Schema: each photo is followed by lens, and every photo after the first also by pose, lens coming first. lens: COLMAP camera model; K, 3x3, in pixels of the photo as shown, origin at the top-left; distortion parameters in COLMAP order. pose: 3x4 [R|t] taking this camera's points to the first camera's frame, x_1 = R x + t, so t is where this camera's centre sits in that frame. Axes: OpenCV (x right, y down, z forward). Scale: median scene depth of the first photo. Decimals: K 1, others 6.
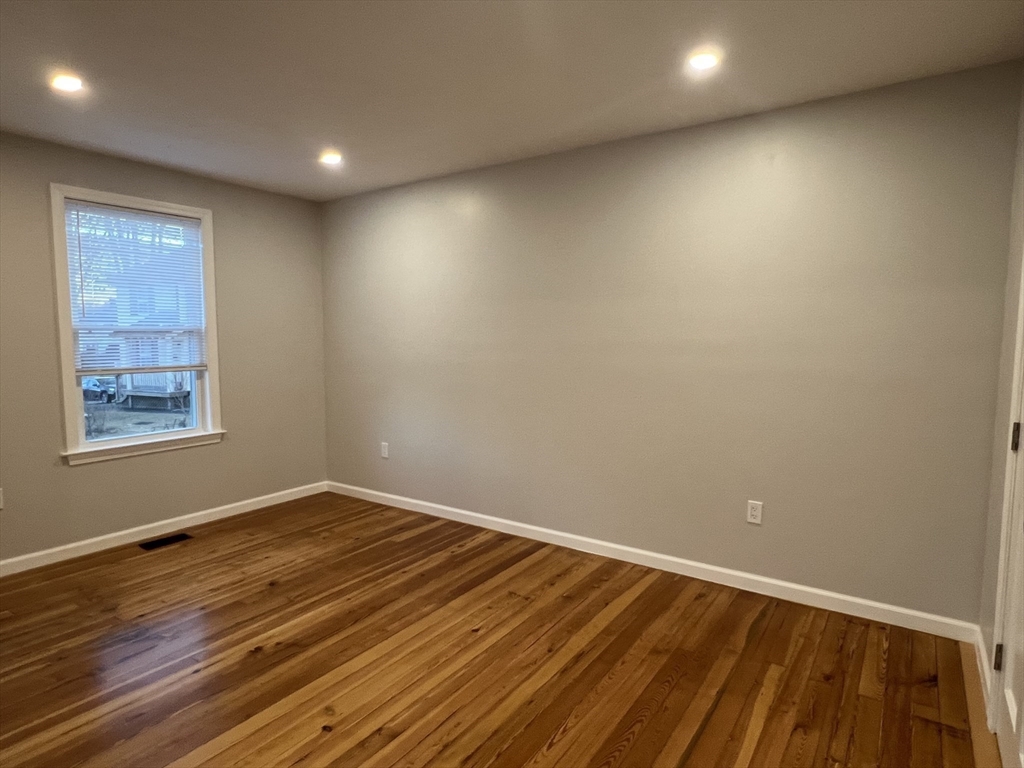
lens RADIAL K [[582.0, 0, 512.0], [0, 582.0, 384.0], [0, 0, 1]] dist [-0.001114, -0.000496]
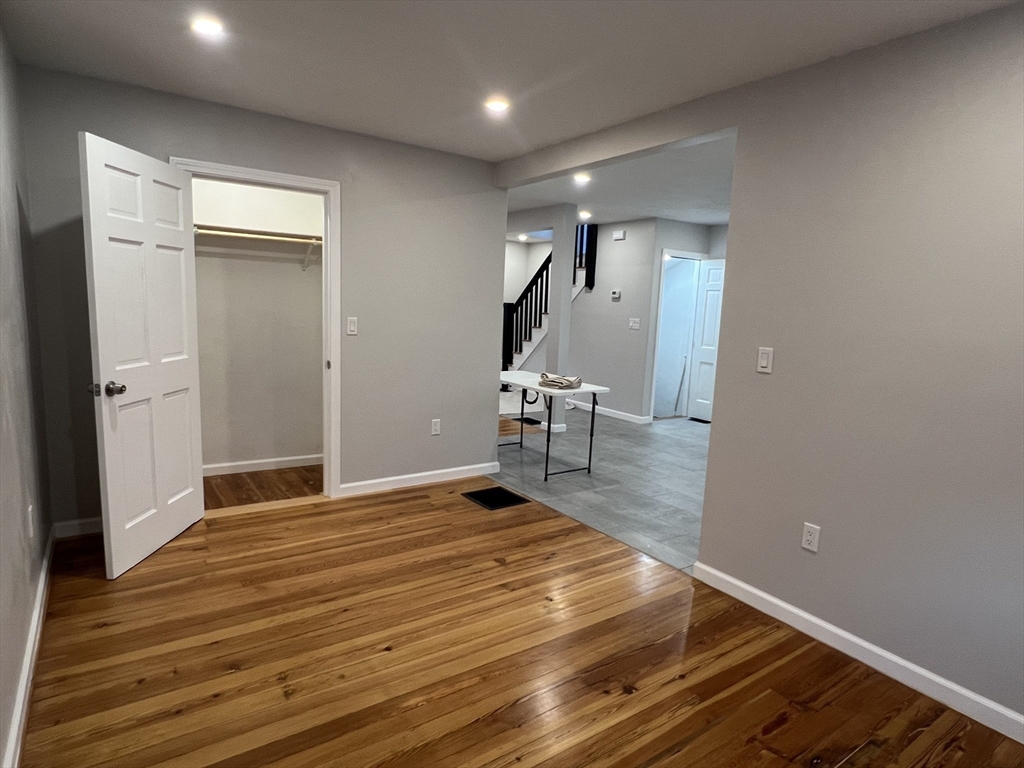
lens RADIAL K [[582.0, 0, 512.0], [0, 582.0, 384.0], [0, 0, 1]] dist [-0.001114, -0.000496]
pose [[-0.936089, -0.088464, 0.340458, -0.548016], [-0.010848, 0.974660, 0.223427, -0.176626], [-0.351596, 0.205454, -0.913328, 1.812429]]
